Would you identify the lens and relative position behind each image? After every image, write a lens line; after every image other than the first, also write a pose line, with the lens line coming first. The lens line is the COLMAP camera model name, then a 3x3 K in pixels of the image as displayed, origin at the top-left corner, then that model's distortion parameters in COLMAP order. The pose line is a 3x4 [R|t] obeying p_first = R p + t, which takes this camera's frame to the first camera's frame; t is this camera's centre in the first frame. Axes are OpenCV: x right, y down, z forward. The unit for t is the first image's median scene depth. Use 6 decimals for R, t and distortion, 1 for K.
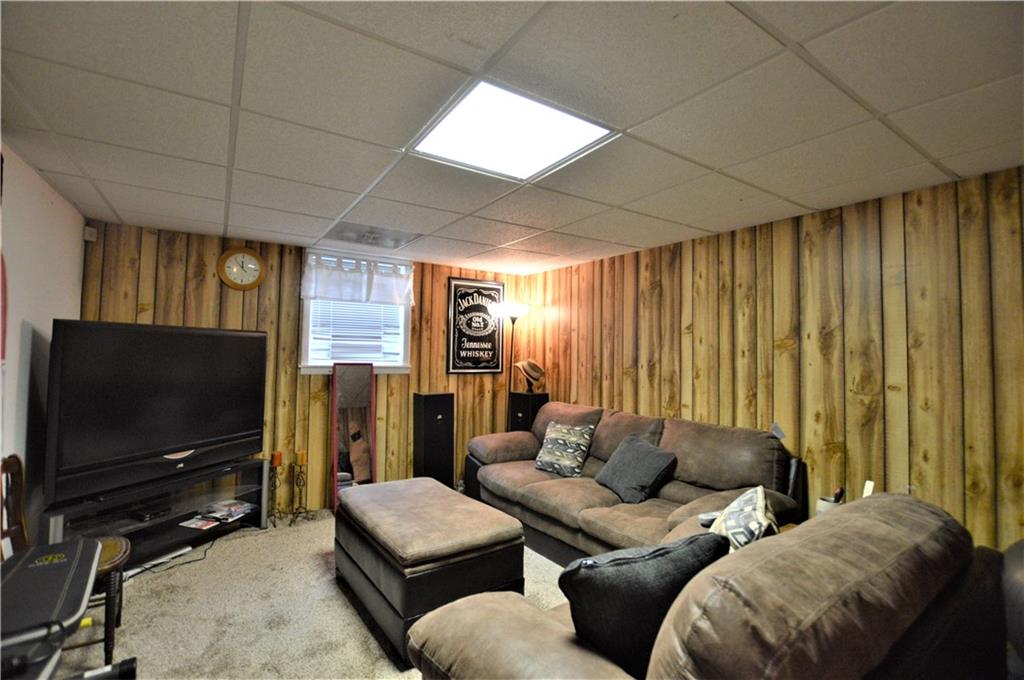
lens RADIAL K [[456.6, 0, 510.8], [0, 456.6, 337.7], [0, 0, 1]] dist [-0.029509, 0.000454]
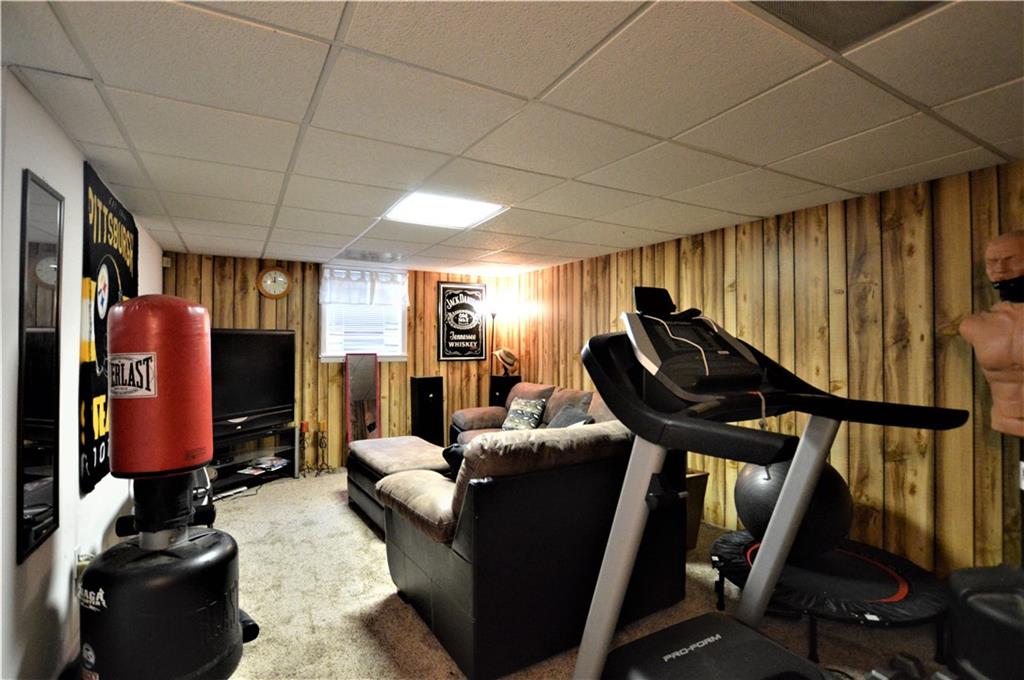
lens RADIAL K [[487.0, 0, 512.0], [0, 487.0, 340.0], [0, 0, 1]] dist [-0.028985, 0.000071]
pose [[0.998231, -0.016314, -0.057181, 0.156491], [0.018023, 0.999402, 0.029503, -0.014054], [0.056666, -0.030482, 0.997928, -0.336352]]
